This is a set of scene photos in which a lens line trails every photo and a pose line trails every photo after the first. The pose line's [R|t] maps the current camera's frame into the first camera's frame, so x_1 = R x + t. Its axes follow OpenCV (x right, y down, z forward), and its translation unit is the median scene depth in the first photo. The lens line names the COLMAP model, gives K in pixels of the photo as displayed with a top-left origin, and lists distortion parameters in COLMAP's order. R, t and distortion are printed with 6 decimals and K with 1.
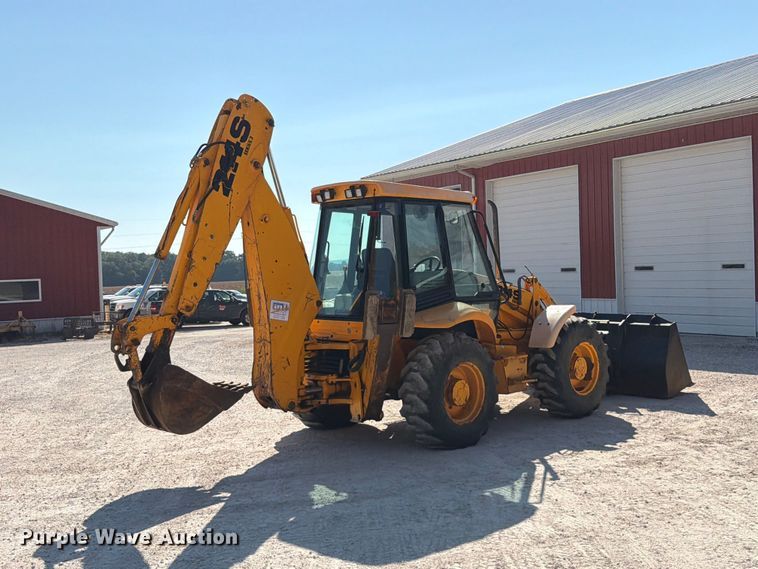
lens RADIAL K [[829.8, 0, 386.7], [0, 829.8, 276.9], [0, 0, 1]] dist [0.098188, -0.032910]
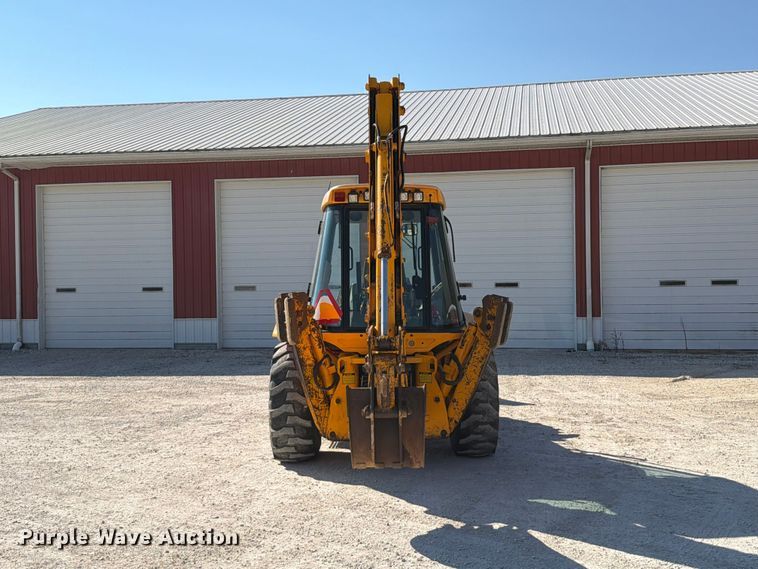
lens RADIAL K [[829.8, 0, 386.7], [0, 829.8, 276.9], [0, 0, 1]] dist [0.098188, -0.032910]
pose [[0.674583, 0.021744, 0.737879, -0.843104], [0.000526, 0.999552, -0.029935, 0.017912], [-0.738199, 0.020582, 0.674269, 0.424221]]
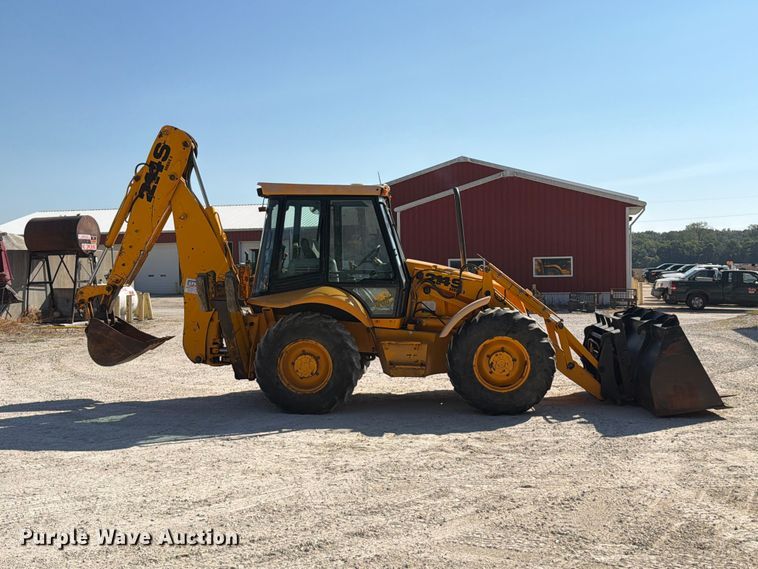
lens RADIAL K [[829.8, 0, 386.7], [0, 829.8, 276.9], [0, 0, 1]] dist [0.098188, -0.032910]
pose [[0.667656, 0.034928, -0.743650, 1.069165], [-0.013411, 0.999301, 0.034895, -0.024935], [0.744349, -0.013325, 0.667658, 0.349514]]
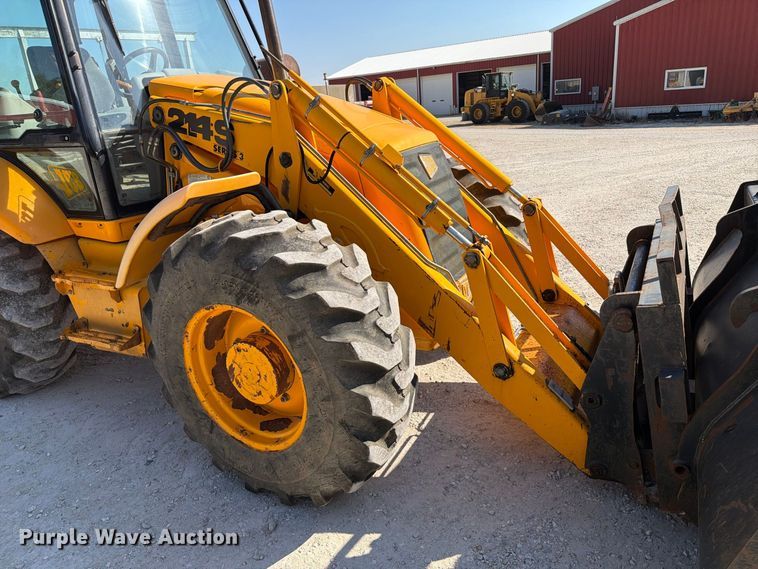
lens RADIAL K [[532.3, 0, 377.0], [0, 532.3, 286.4], [0, 0, 1]] dist [0.120704, -0.170430]
pose [[0.270537, 0.324579, -0.906343, 0.545714], [0.058349, 0.934191, 0.351969, 0.005125], [0.960940, -0.148105, 0.233794, 1.272385]]
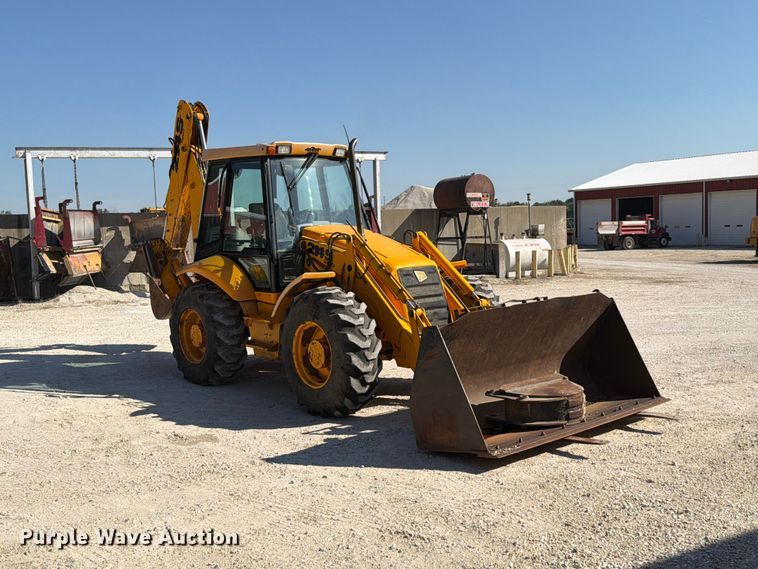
lens RADIAL K [[829.8, 0, 386.7], [0, 829.8, 276.9], [0, 0, 1]] dist [0.098188, -0.032910]
pose [[-0.054961, 0.095249, -0.993935, 1.258341], [0.019632, 0.995350, 0.094299, -0.043346], [0.998295, -0.014330, -0.056576, 1.408323]]
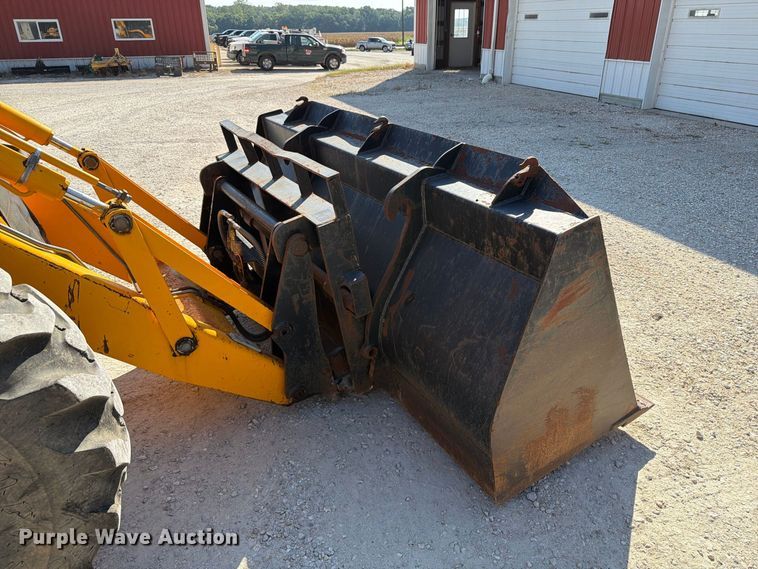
lens RADIAL K [[536.8, 0, 383.6], [0, 536.8, 282.0], [0, 0, 1]] dist [0.002078, 0.000882]
pose [[0.968135, 0.131660, -0.213027, 0.456160], [-0.028705, 0.903382, 0.427875, 0.018825], [0.248779, -0.408126, 0.878375, 1.218347]]
